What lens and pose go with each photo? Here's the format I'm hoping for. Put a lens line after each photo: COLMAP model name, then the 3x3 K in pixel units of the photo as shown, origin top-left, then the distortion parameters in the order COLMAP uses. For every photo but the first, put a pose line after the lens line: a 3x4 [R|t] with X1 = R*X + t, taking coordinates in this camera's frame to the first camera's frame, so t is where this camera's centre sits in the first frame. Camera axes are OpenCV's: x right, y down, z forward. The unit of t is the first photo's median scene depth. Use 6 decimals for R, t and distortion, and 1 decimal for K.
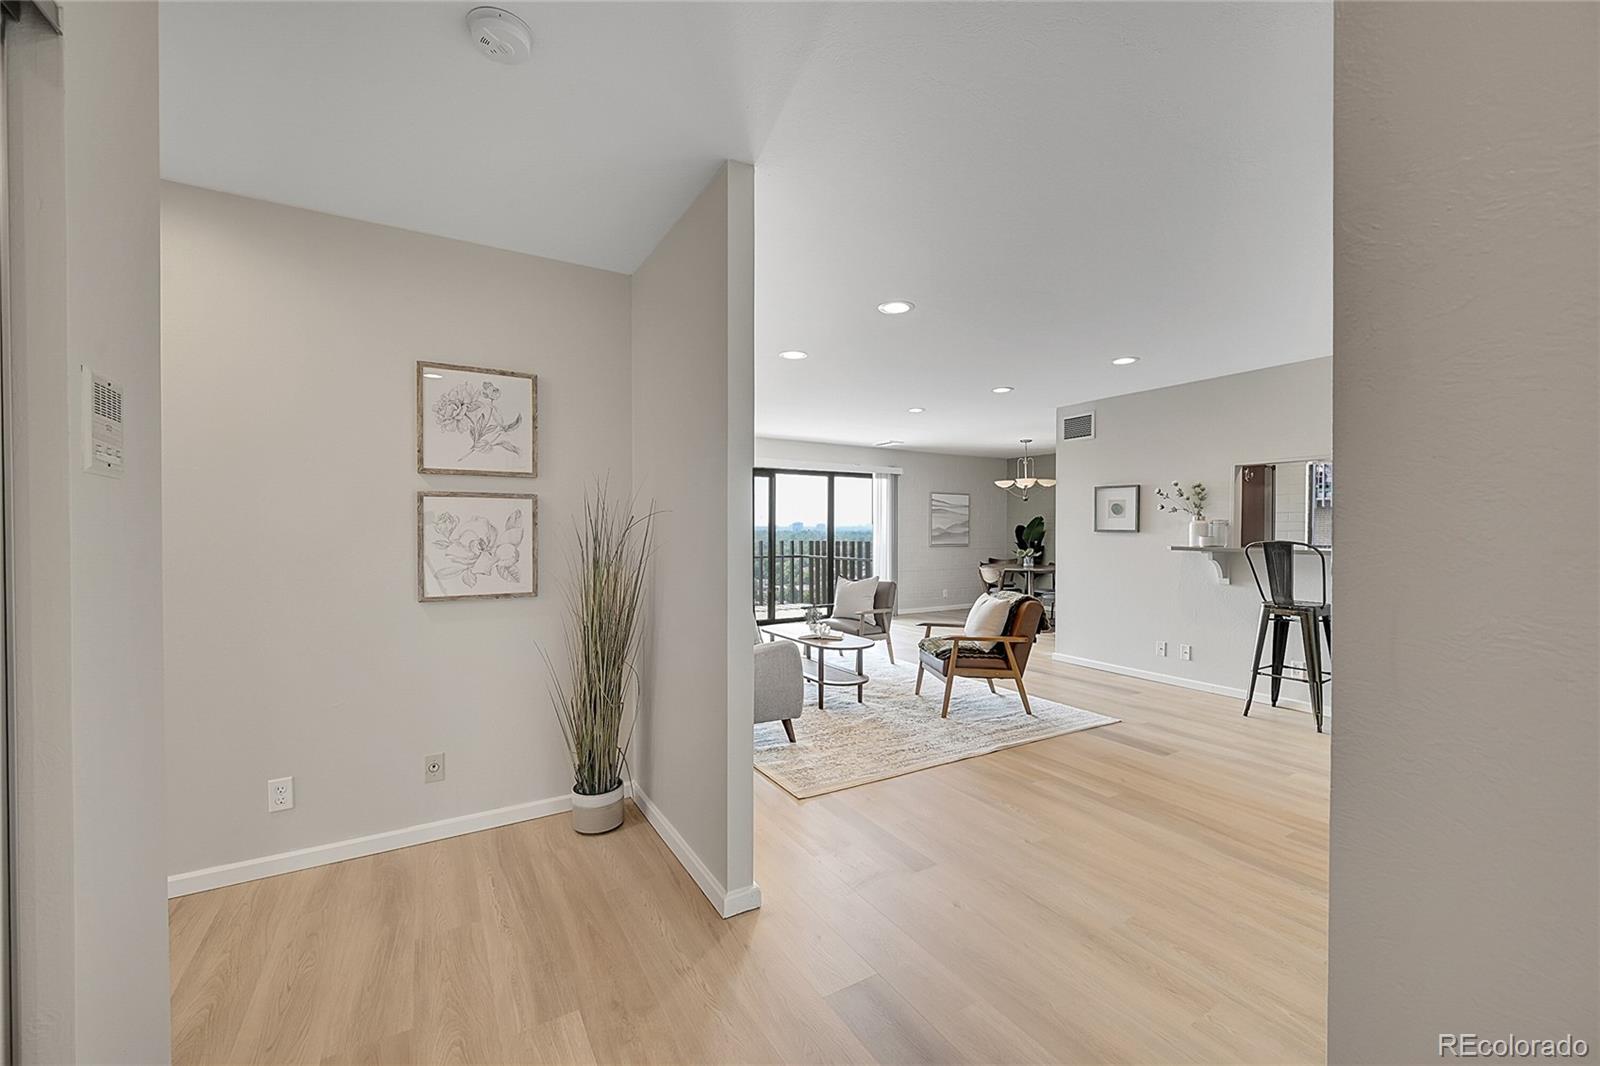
lens RADIAL K [[630.6, 0, 803.5], [0, 630.6, 537.7], [0, 0, 1]] dist [-0.002128, -0.000079]
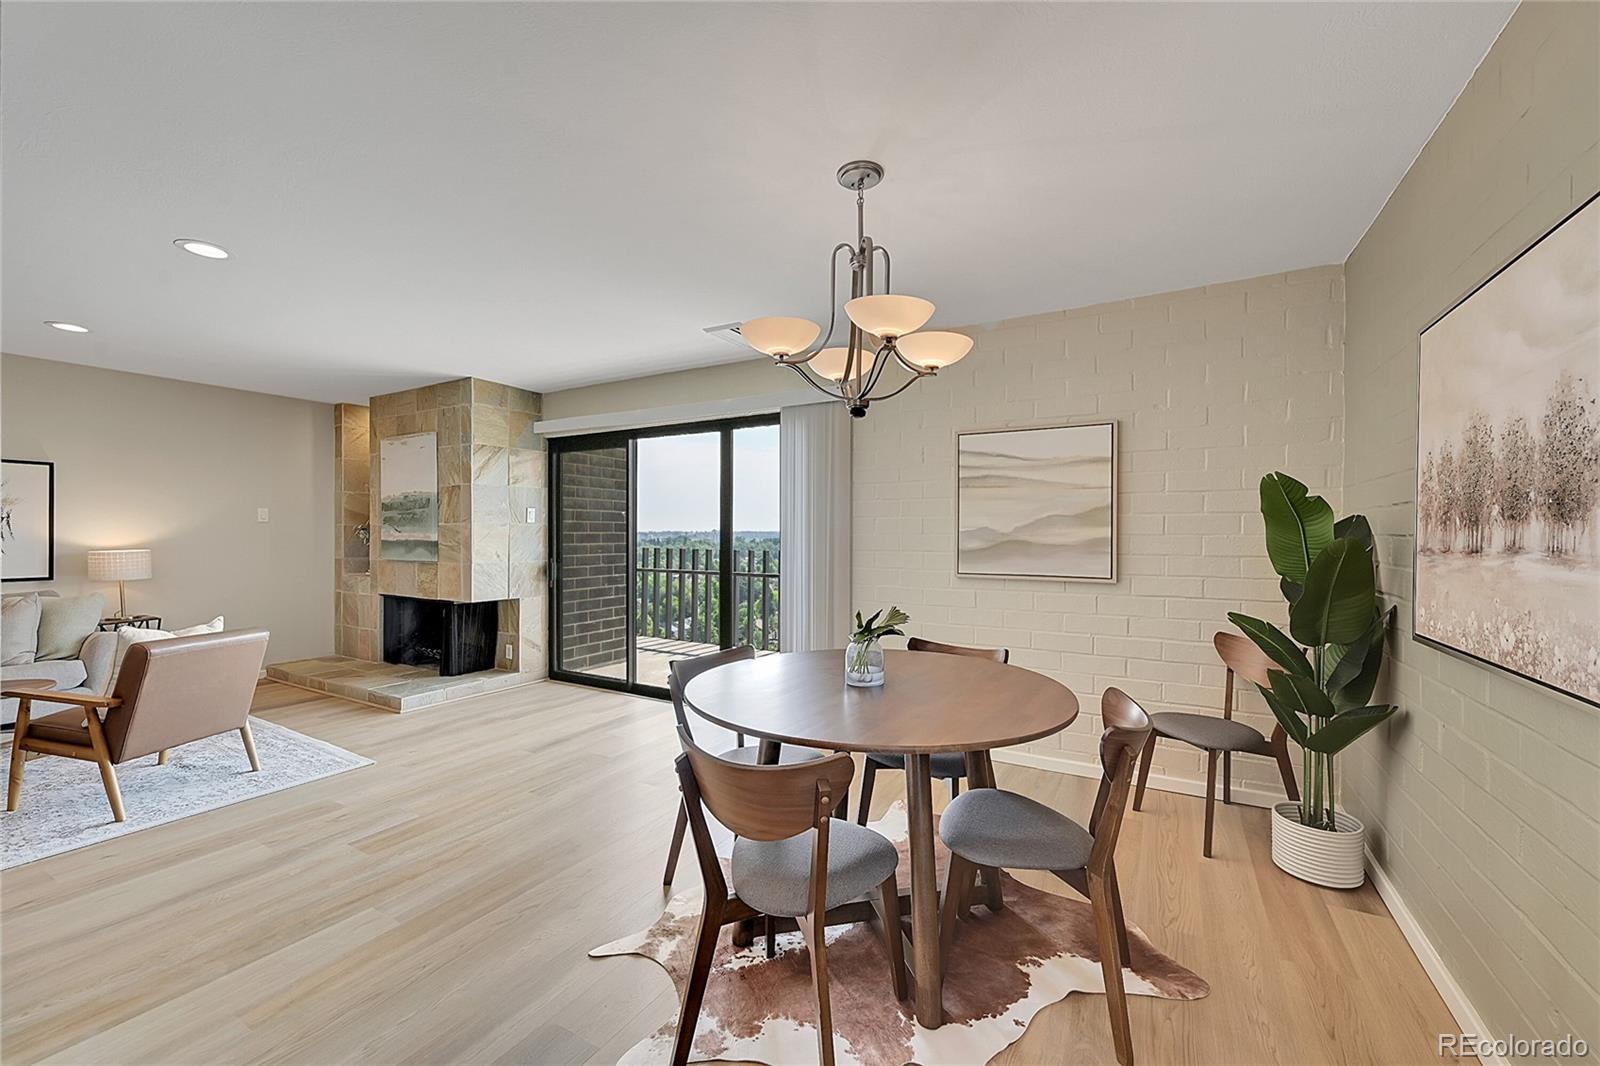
lens RADIAL K [[630.6, 0, 803.5], [0, 630.6, 537.7], [0, 0, 1]] dist [-0.002128, -0.000079]
pose [[0.489358, 0.005248, -0.872067, 0.958672], [-0.013498, 0.999908, -0.001557, -0.016751], [0.871979, 0.012533, 0.489383, 1.473060]]
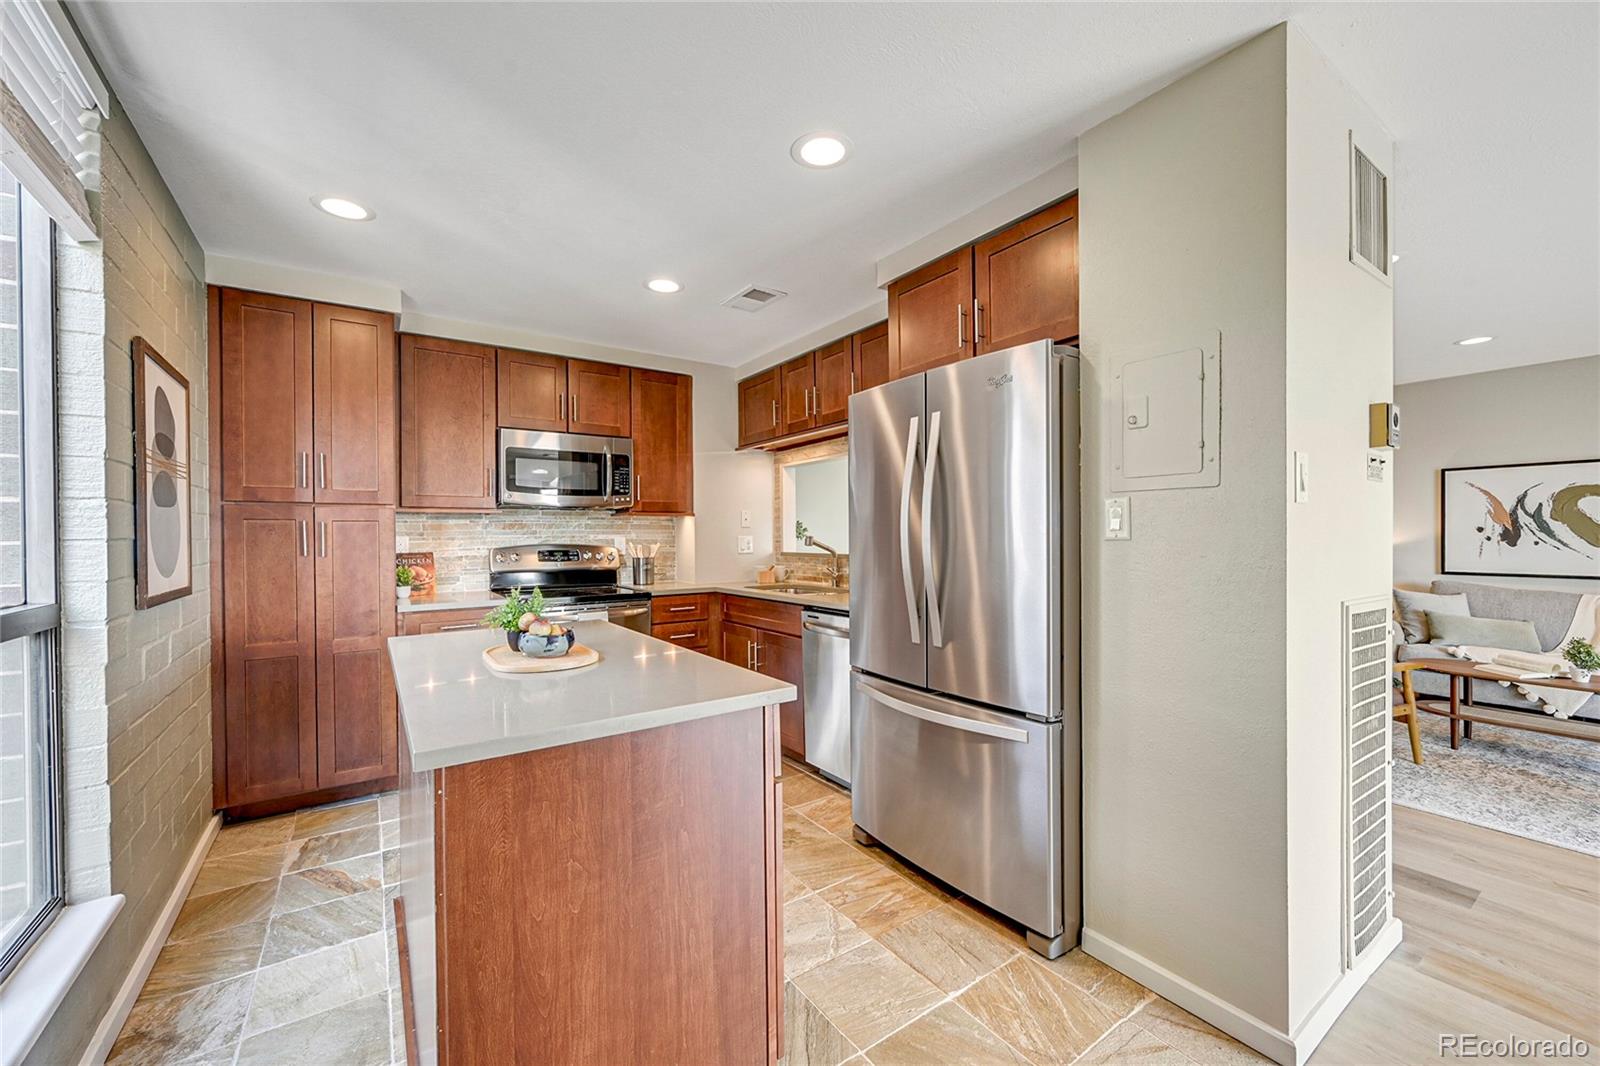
lens RADIAL K [[629.8, 0, 799.0], [0, 629.8, 538.0], [0, 0, 1]] dist [-0.001607, -0.000136]
pose [[-0.997811, 0.004255, -0.065988, 0.902451], [0.003137, 0.999850, 0.017041, -0.017751], [0.066051, 0.016797, -0.997675, 1.626118]]
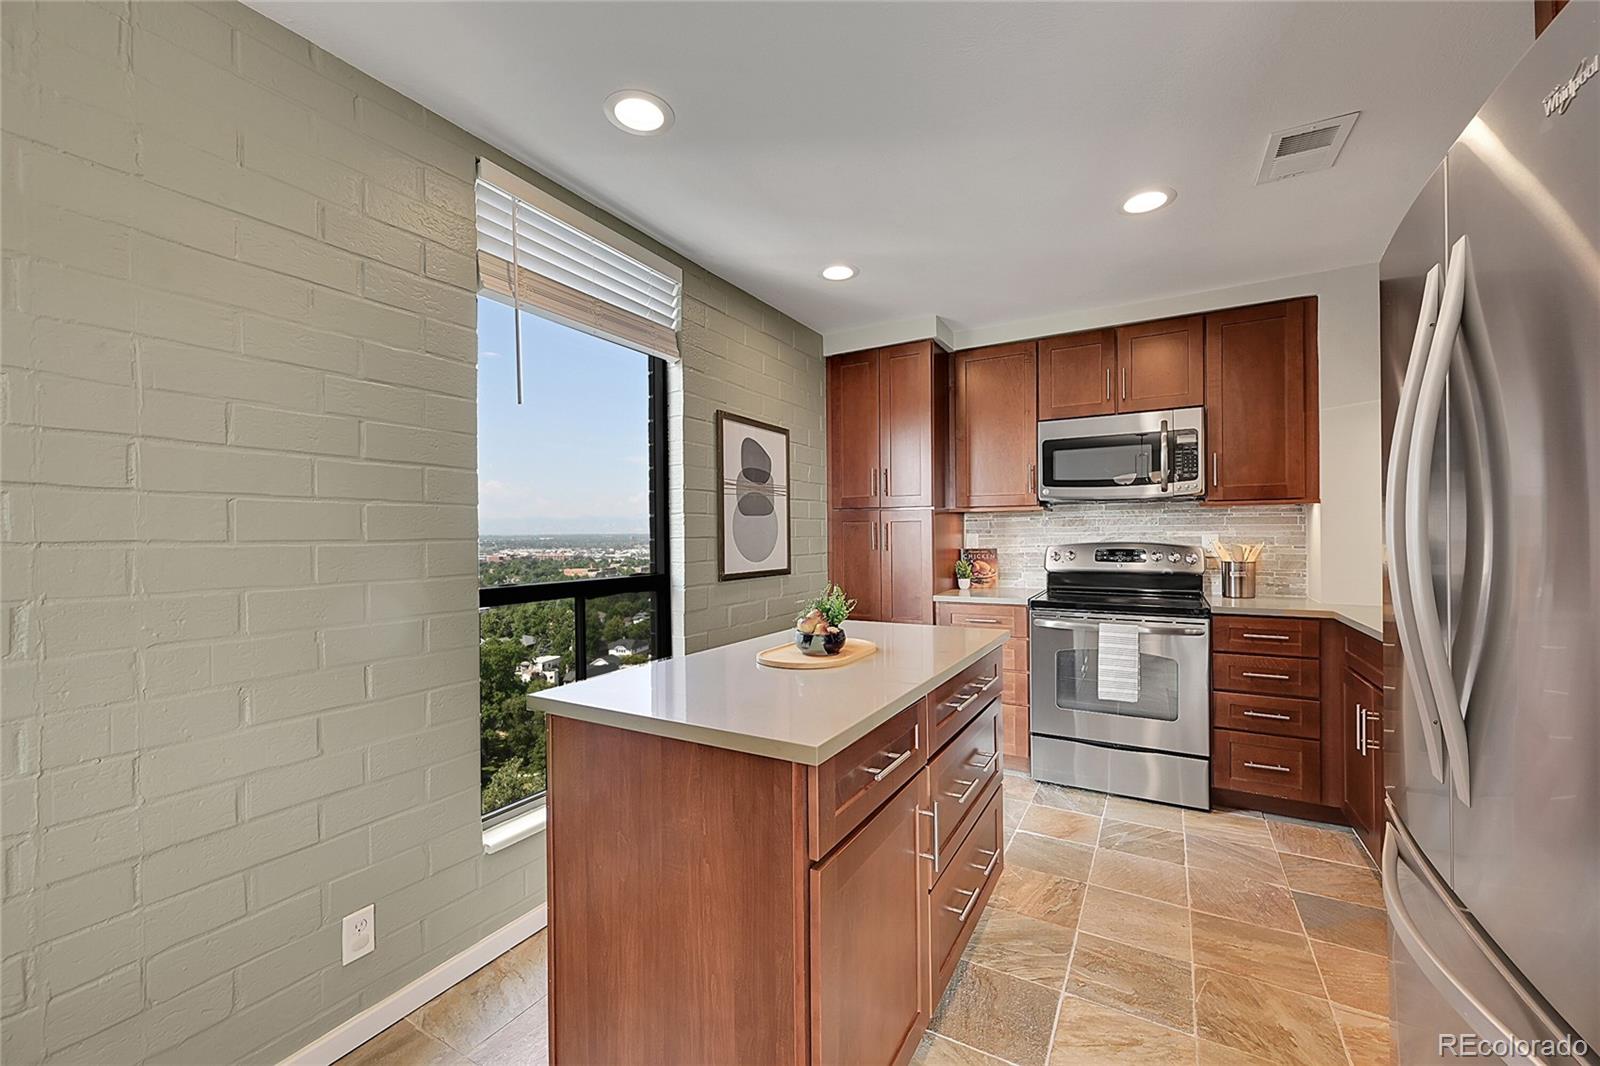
lens RADIAL K [[630.6, 0, 803.5], [0, 630.6, 537.7], [0, 0, 1]] dist [-0.002128, -0.000079]
pose [[-0.488072, -0.001459, 0.872802, 0.711570], [0.017962, 0.999770, 0.011716, -0.016809], [-0.872618, 0.021395, -0.487934, 1.452413]]
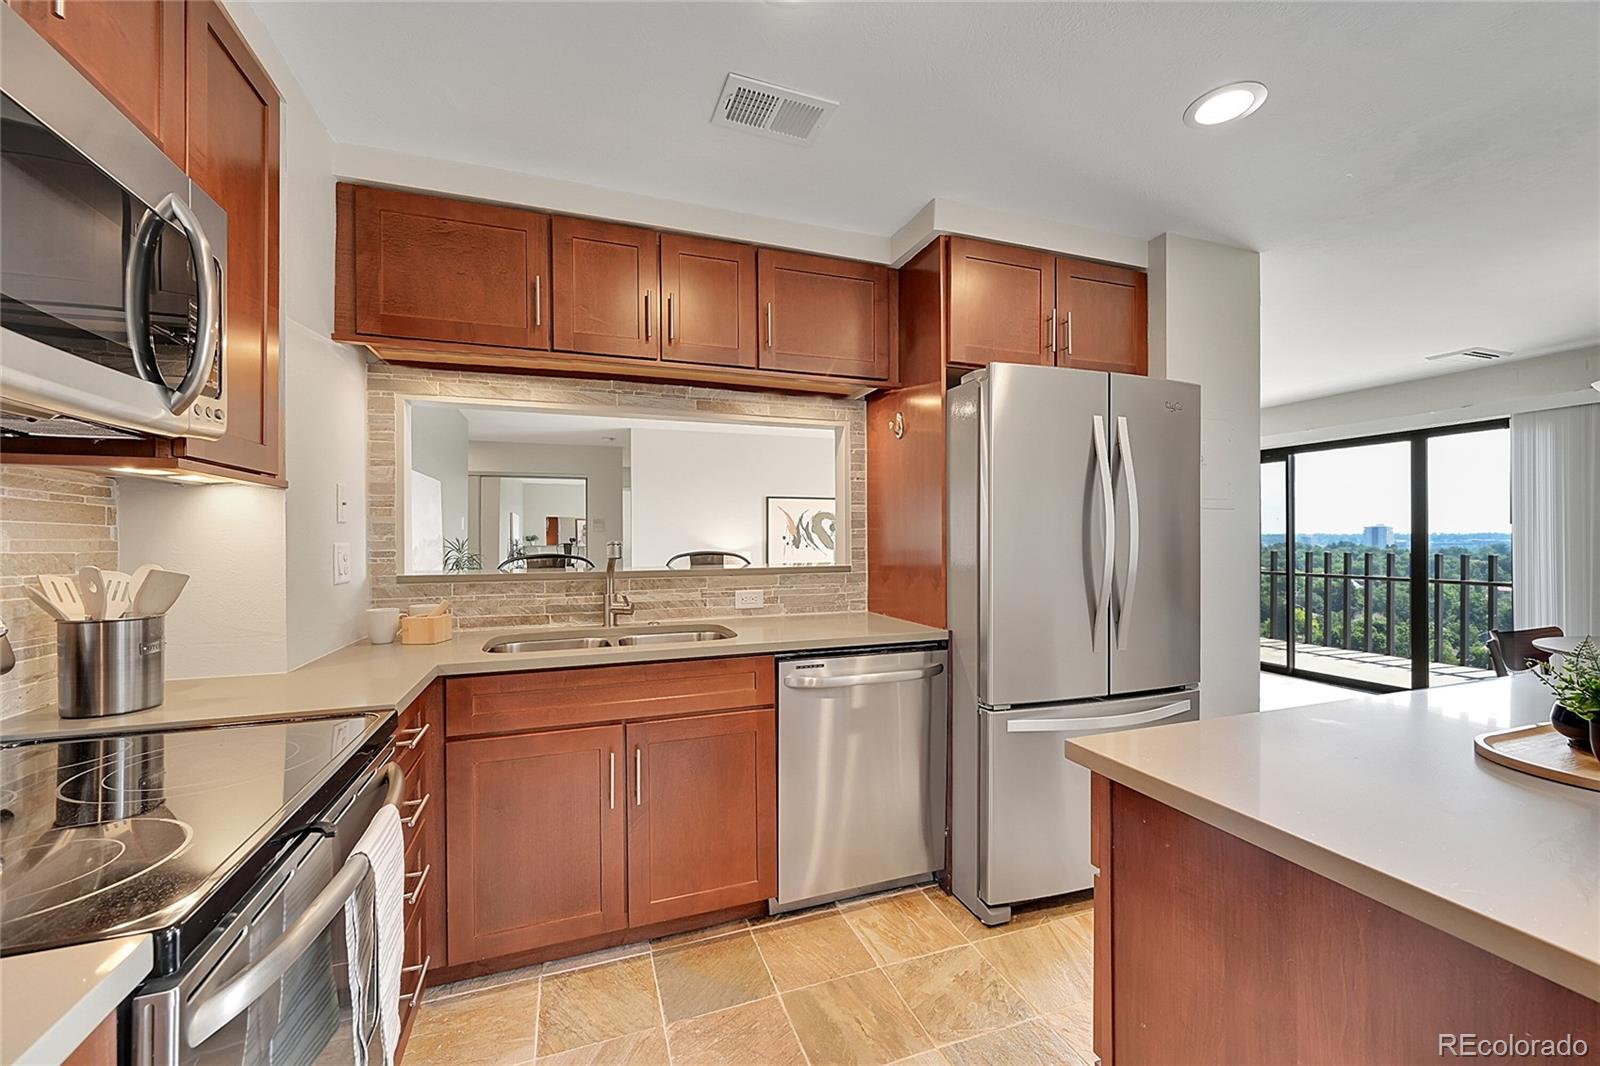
lens RADIAL K [[630.6, 0, 803.5], [0, 630.6, 537.7], [0, 0, 1]] dist [-0.002128, -0.000079]
pose [[-0.191448, -0.002499, -0.981500, 1.252974], [-0.009214, 0.999957, -0.000749, -0.010686], [0.981459, 0.008900, -0.191463, 1.062652]]
